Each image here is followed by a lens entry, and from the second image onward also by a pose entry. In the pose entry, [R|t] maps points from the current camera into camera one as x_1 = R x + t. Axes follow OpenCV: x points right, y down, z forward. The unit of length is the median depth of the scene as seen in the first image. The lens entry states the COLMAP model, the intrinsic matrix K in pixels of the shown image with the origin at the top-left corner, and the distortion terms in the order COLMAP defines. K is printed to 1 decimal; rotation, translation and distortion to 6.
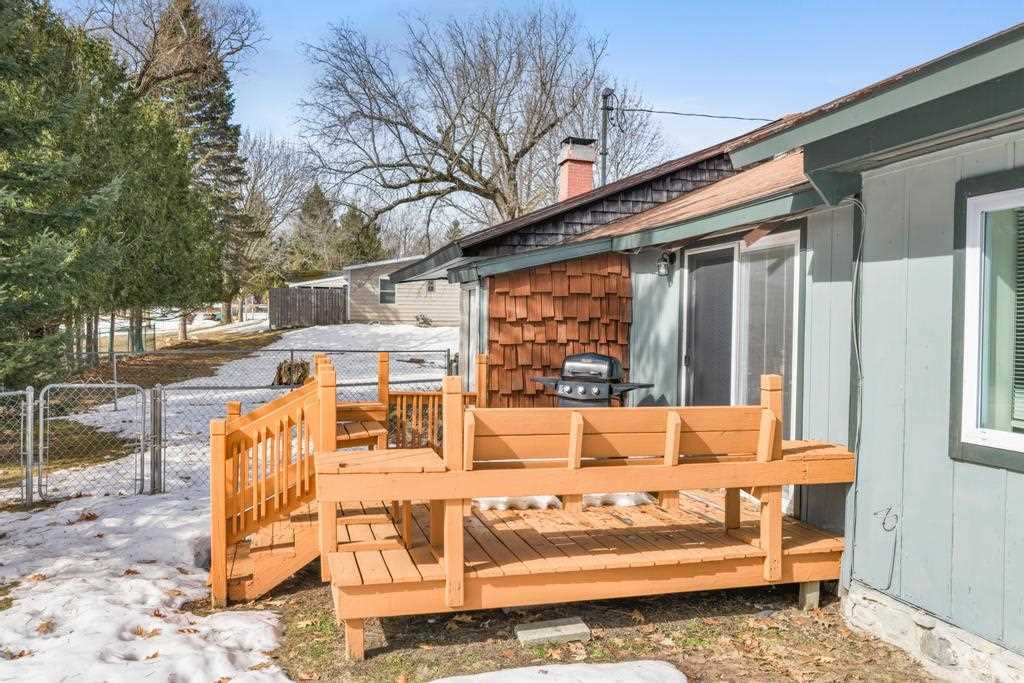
lens RADIAL K [[849.9, 0, 516.1], [0, 849.9, 339.2], [0, 0, 1]] dist [0.010618, -0.017321]
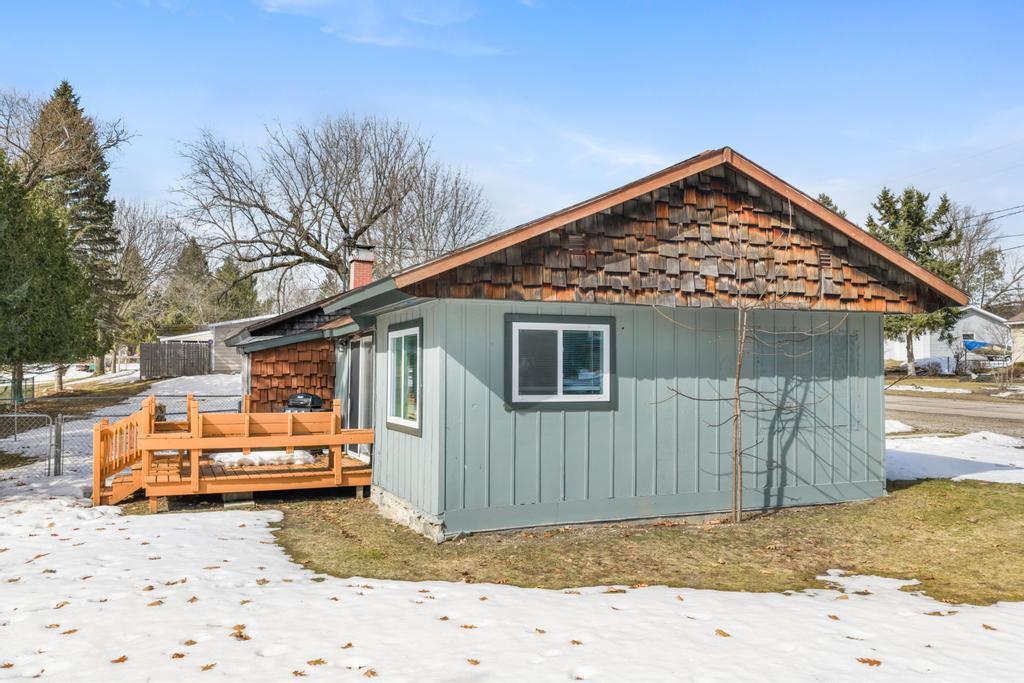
lens RADIAL K [[849.9, 0, 516.1], [0, 849.9, 339.2], [0, 0, 1]] dist [0.010618, -0.017321]
pose [[0.991886, -0.004653, 0.127048, 0.075090], [0.011515, 0.998510, -0.053336, 0.000764], [-0.126610, 0.054366, 0.990462, -0.223552]]
